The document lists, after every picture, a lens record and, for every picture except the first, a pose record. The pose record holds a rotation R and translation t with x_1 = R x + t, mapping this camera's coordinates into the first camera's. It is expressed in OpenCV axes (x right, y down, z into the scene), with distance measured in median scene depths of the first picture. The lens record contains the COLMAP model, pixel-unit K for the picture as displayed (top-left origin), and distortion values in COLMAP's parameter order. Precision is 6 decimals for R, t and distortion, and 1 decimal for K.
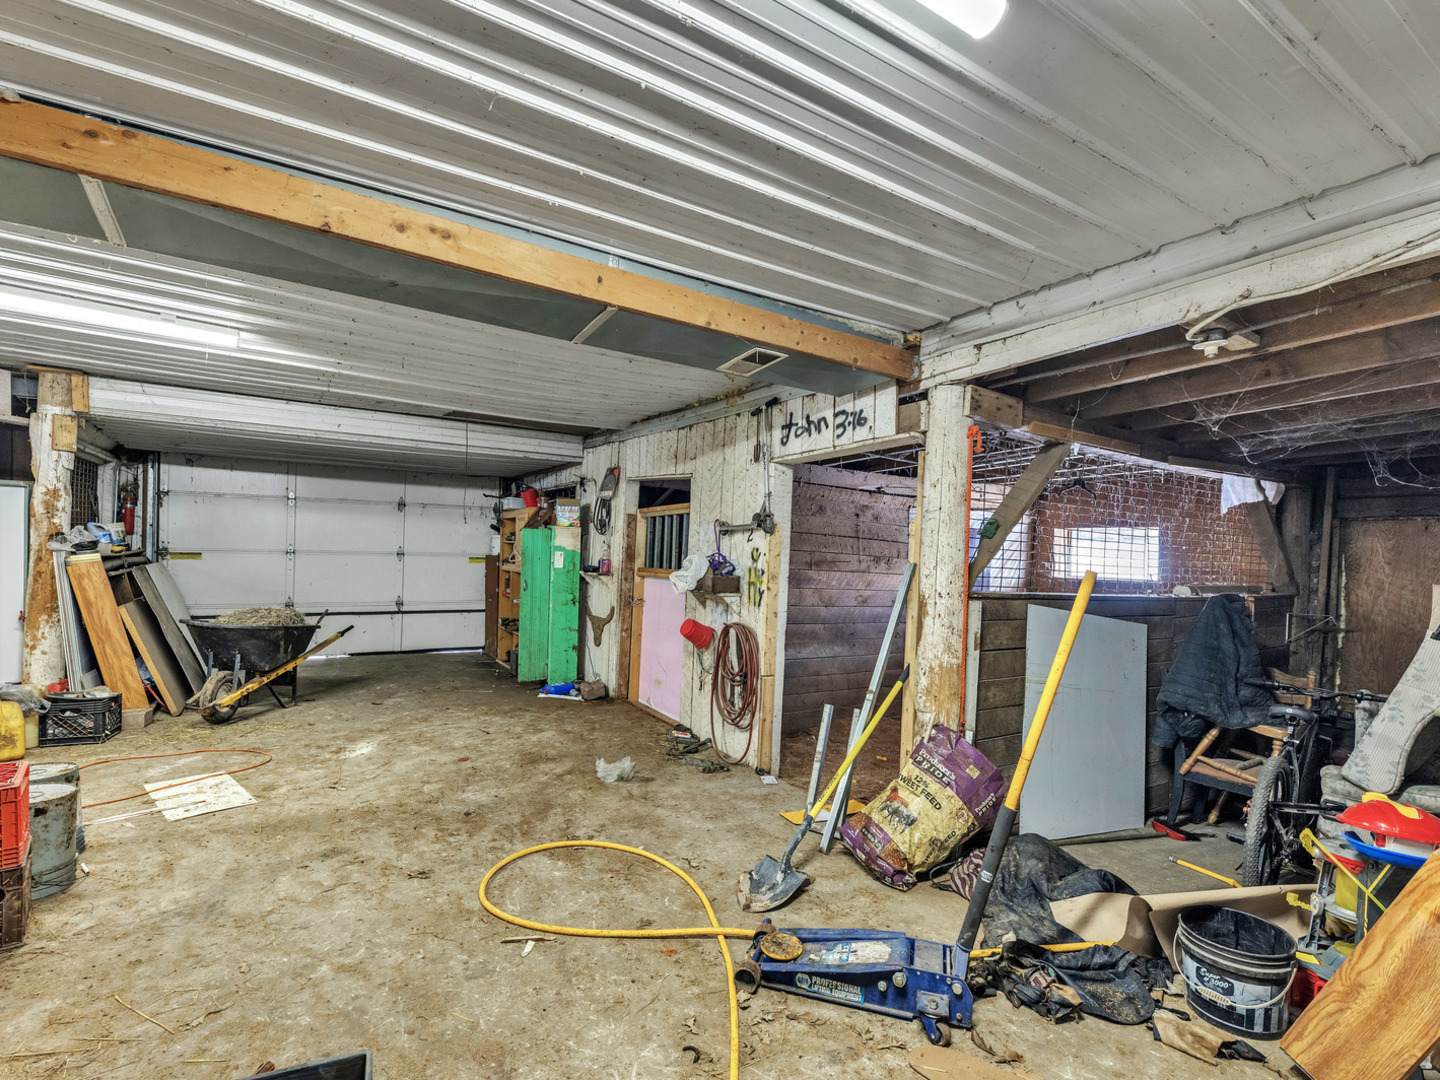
lens RADIAL K [[692.3, 0, 720.0], [0, 692.3, 540.0], [0, 0, 1]] dist [0.002225, 0.000467]
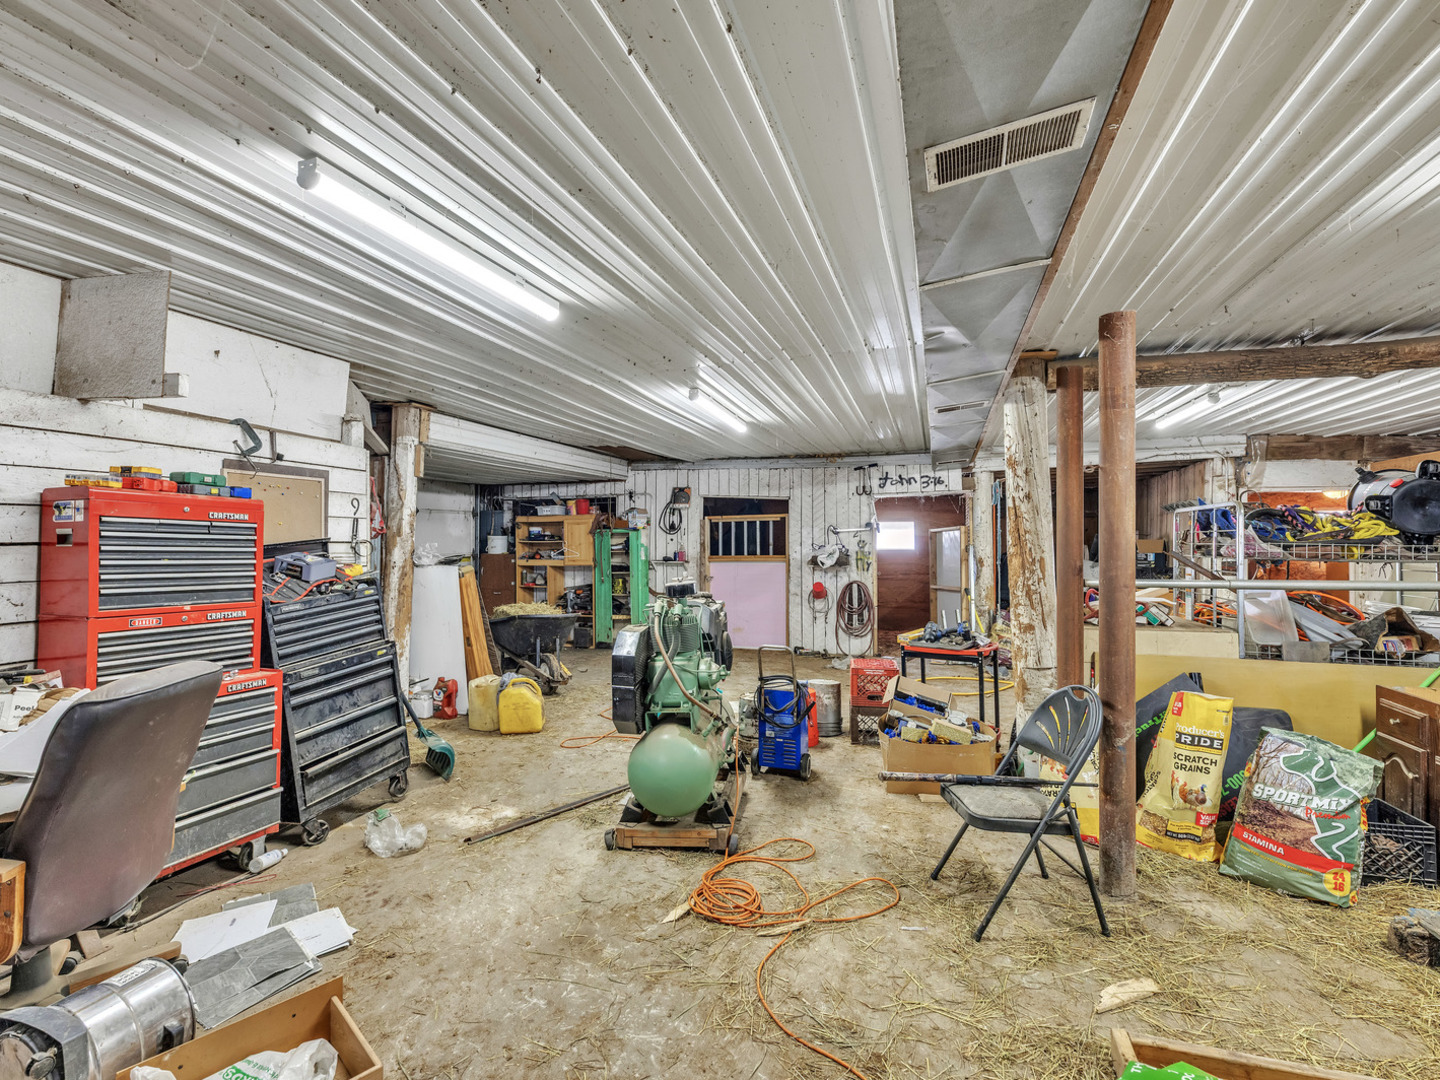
lens RADIAL K [[667.7, 0, 721.4], [0, 667.7, 519.3], [0, 0, 1]] dist [0.000640, 0.000091]
pose [[0.782813, -0.022503, 0.621850, -1.407666], [0.019972, 0.999740, 0.011036, -0.075532], [-0.621936, 0.003780, 0.783059, -0.199516]]
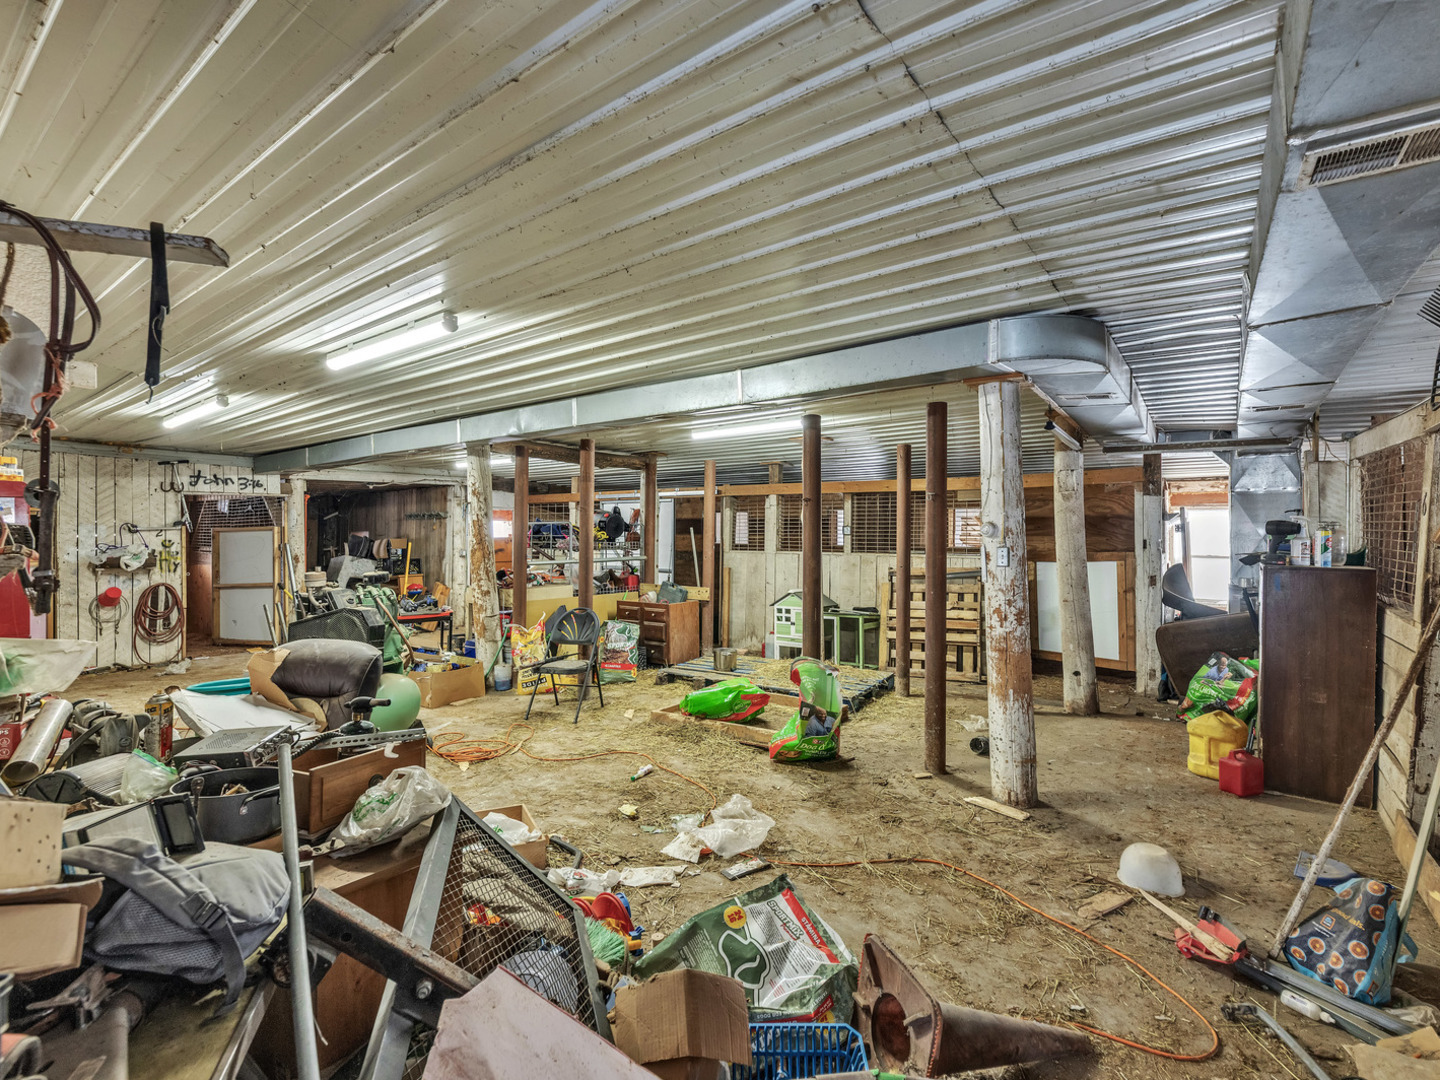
lens RADIAL K [[692.3, 0, 720.0], [0, 692.3, 540.0], [0, 0, 1]] dist [0.002225, 0.000467]
pose [[-0.325680, -0.043607, 0.944474, -2.133442], [-0.034949, 0.998808, 0.034064, -0.101181], [-0.944834, -0.021914, -0.326816, 0.239468]]
